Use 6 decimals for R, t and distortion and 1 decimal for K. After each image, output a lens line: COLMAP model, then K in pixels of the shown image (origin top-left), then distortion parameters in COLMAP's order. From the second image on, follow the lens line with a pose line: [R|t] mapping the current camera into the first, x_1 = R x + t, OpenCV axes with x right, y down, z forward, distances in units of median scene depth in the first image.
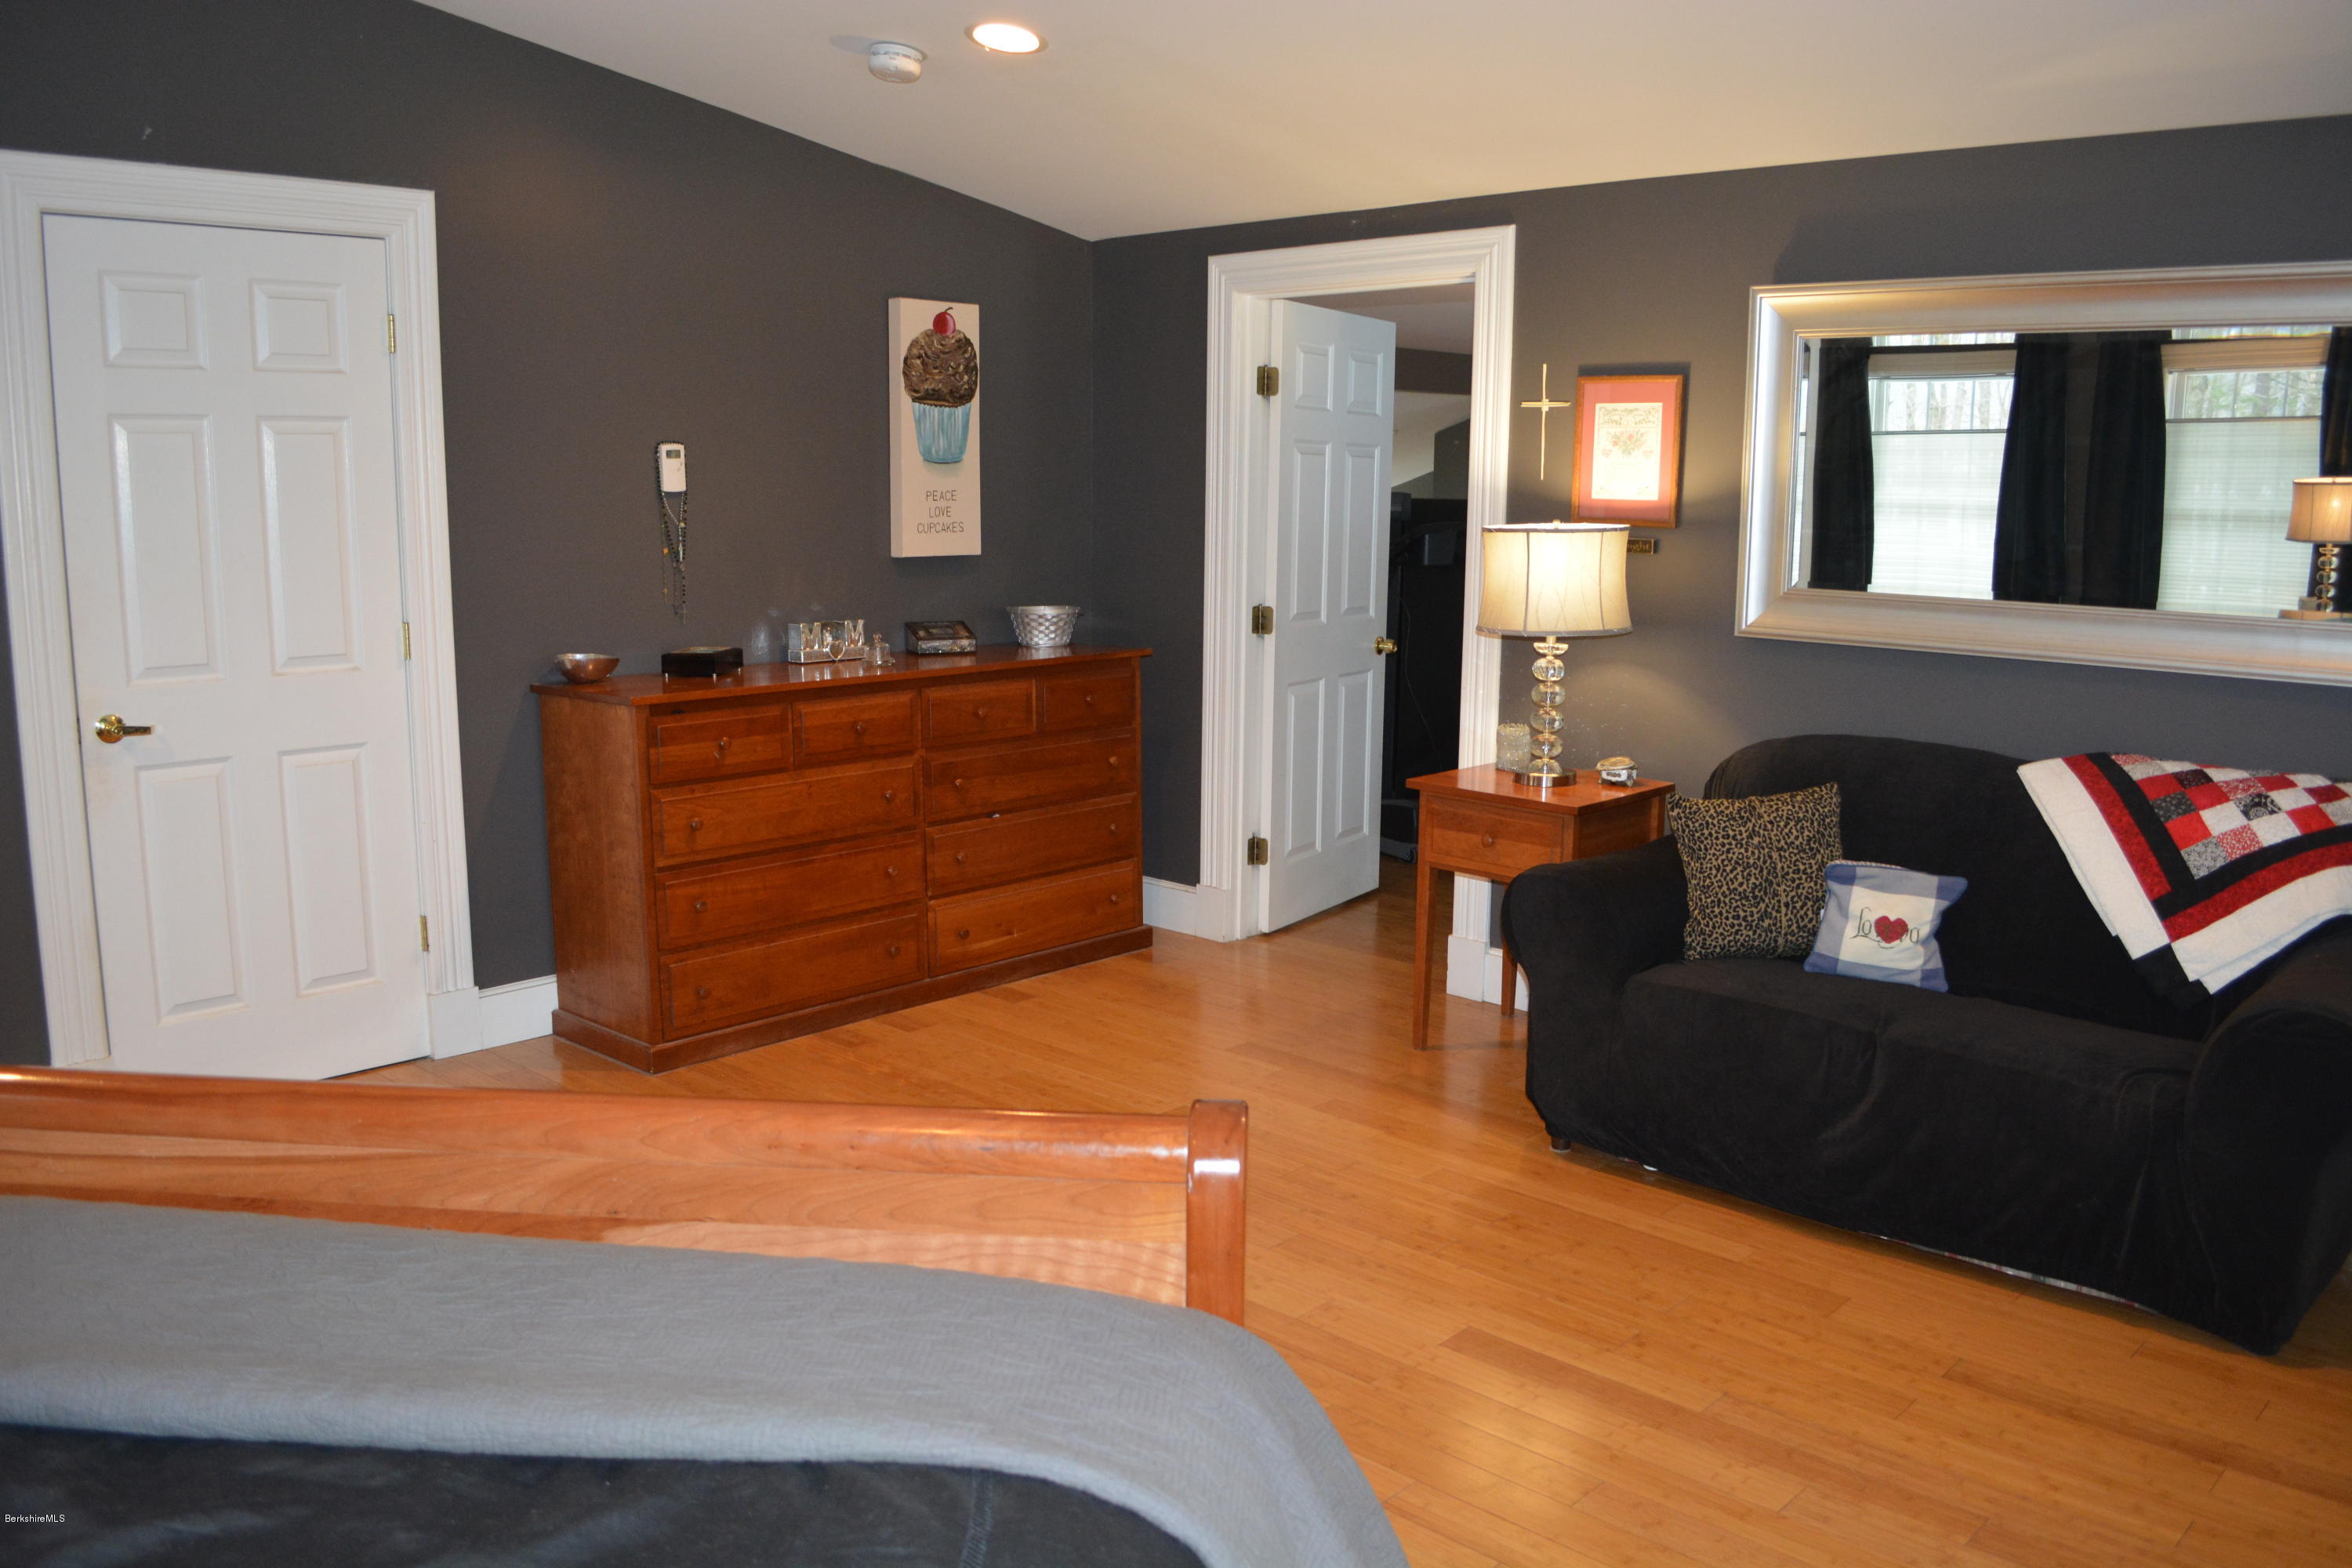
lens RADIAL K [[1851.3, 0, 1178.8], [0, 1851.3, 774.1], [0, 0, 1]] dist [-0.082749, 0.014315]
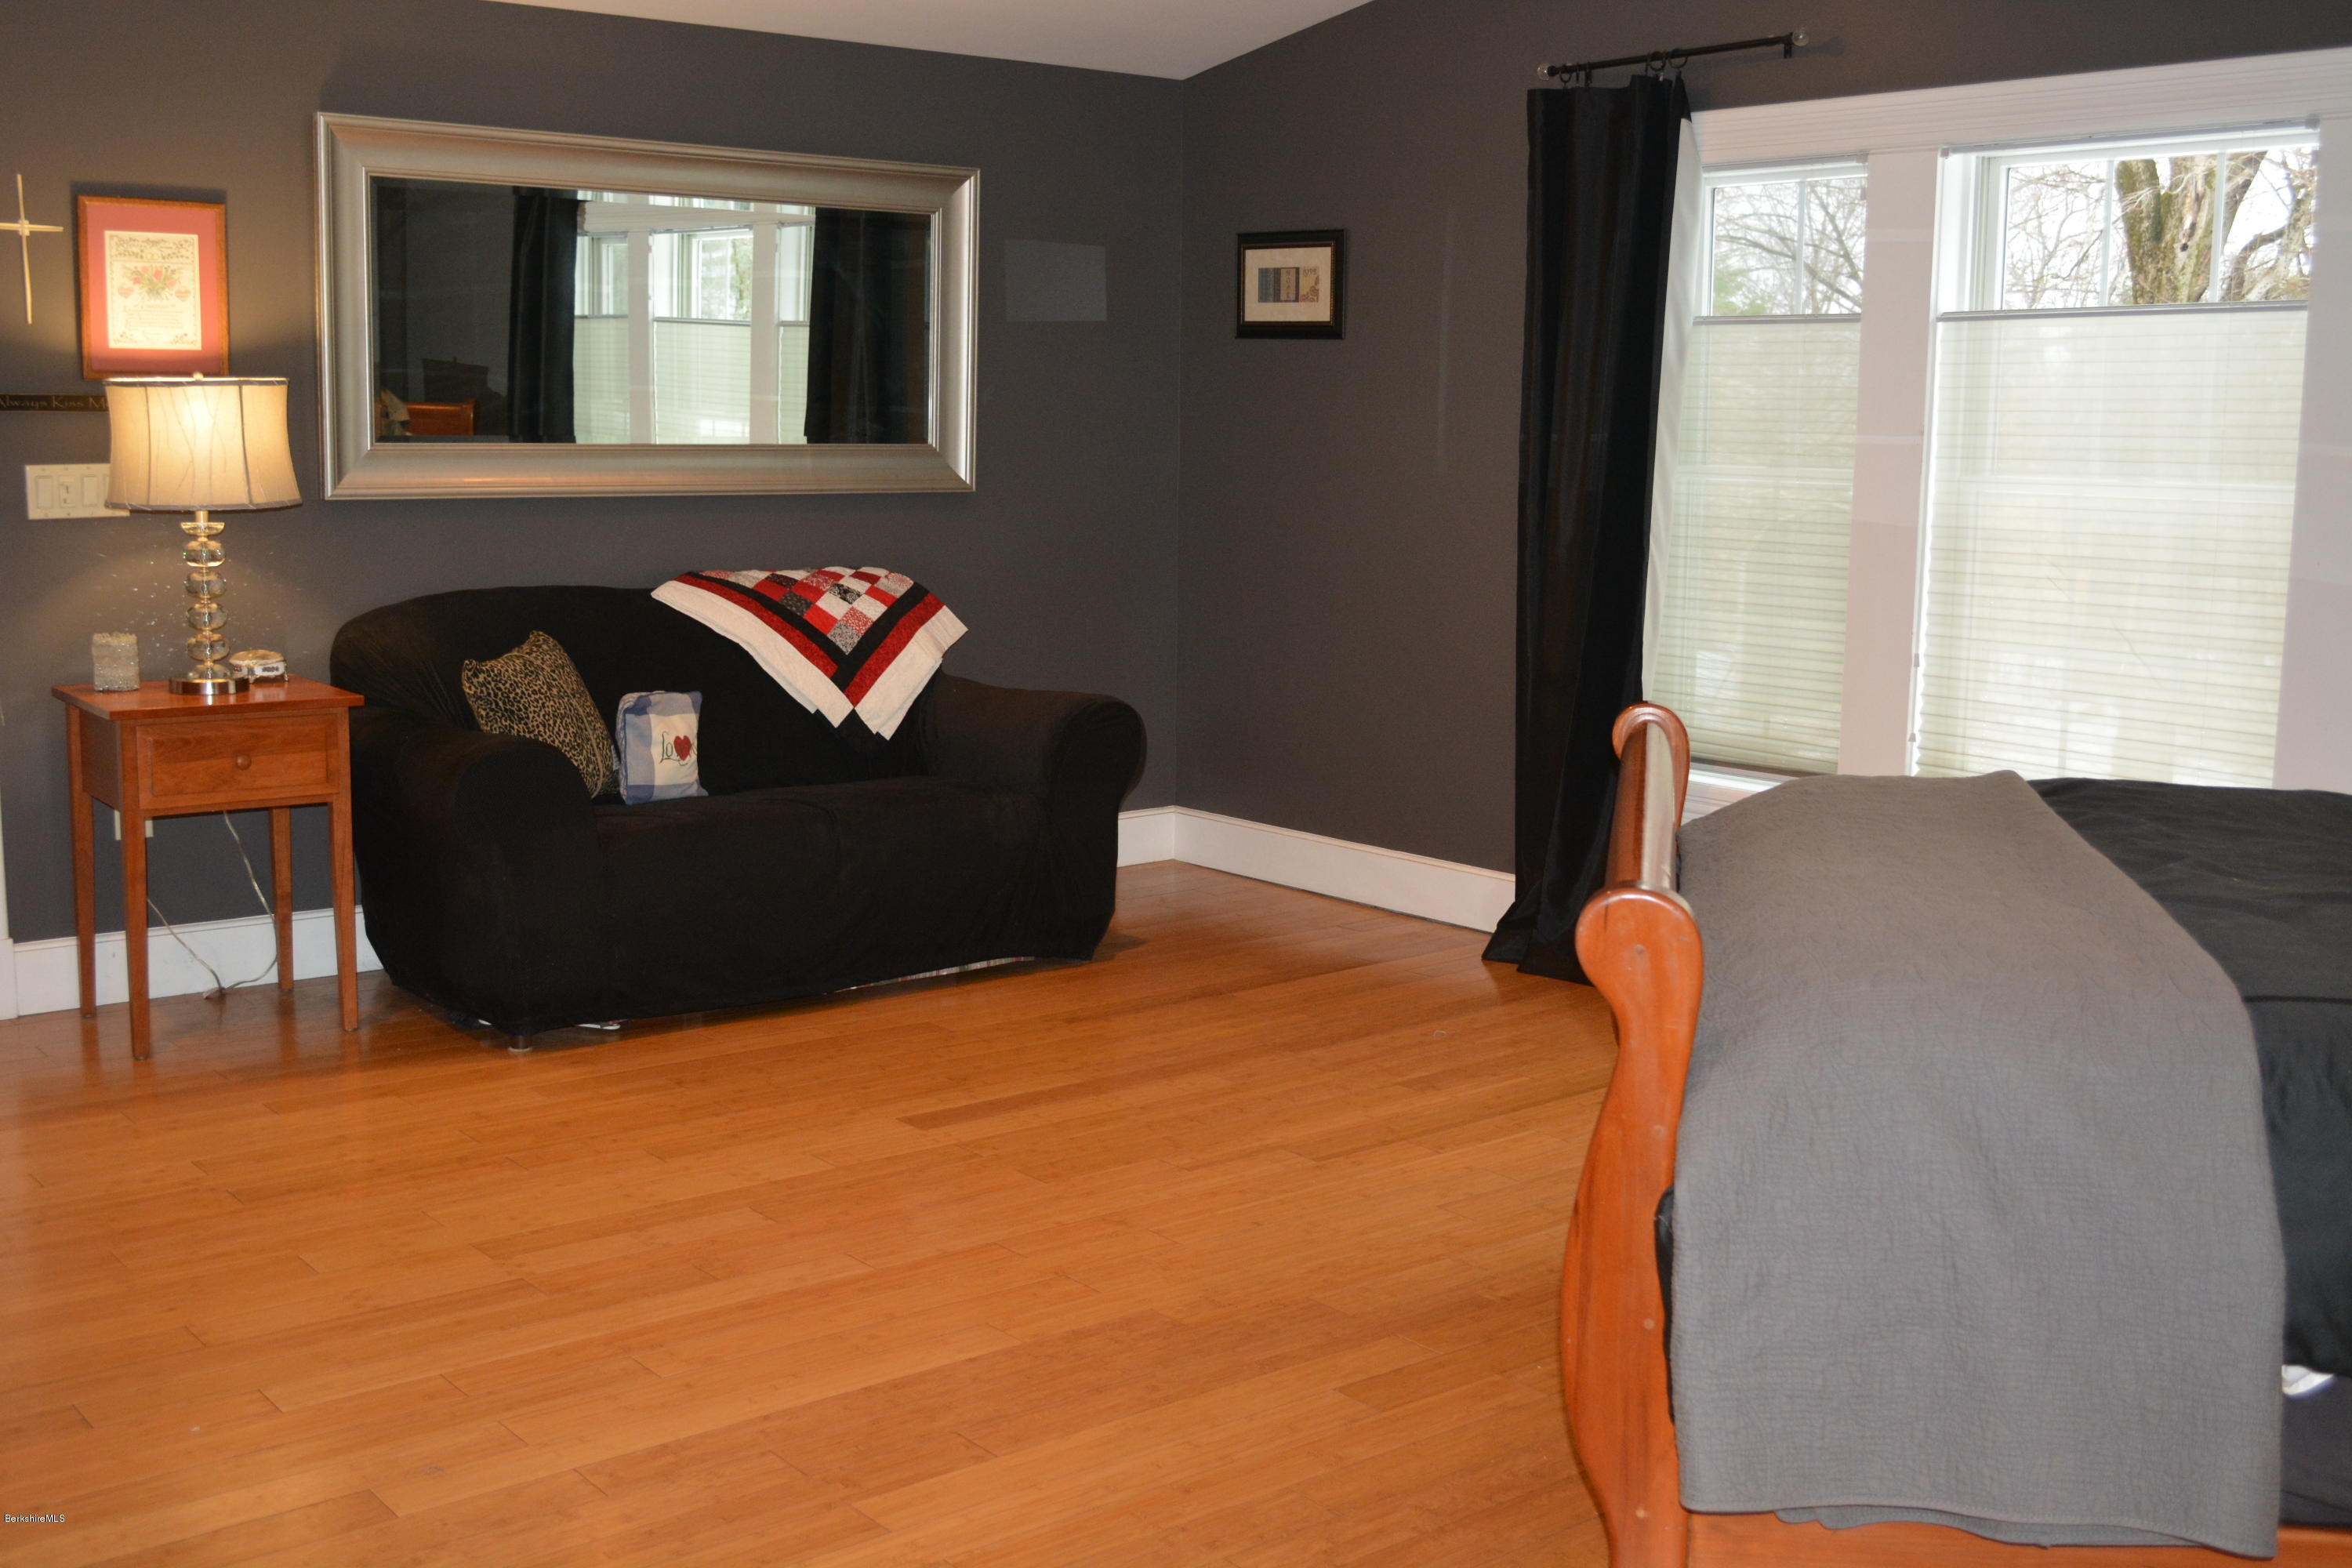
lens RADIAL K [[2464.6, 0, 1171.3], [0, 2464.6, 693.0], [0, 0, 1]] dist [-0.013243, -0.003258]
pose [[0.126255, -0.119550, 0.984768, -0.870682], [0.151644, 0.983370, 0.099939, -0.041325], [-0.980339, 0.136716, 0.142284, 0.447866]]
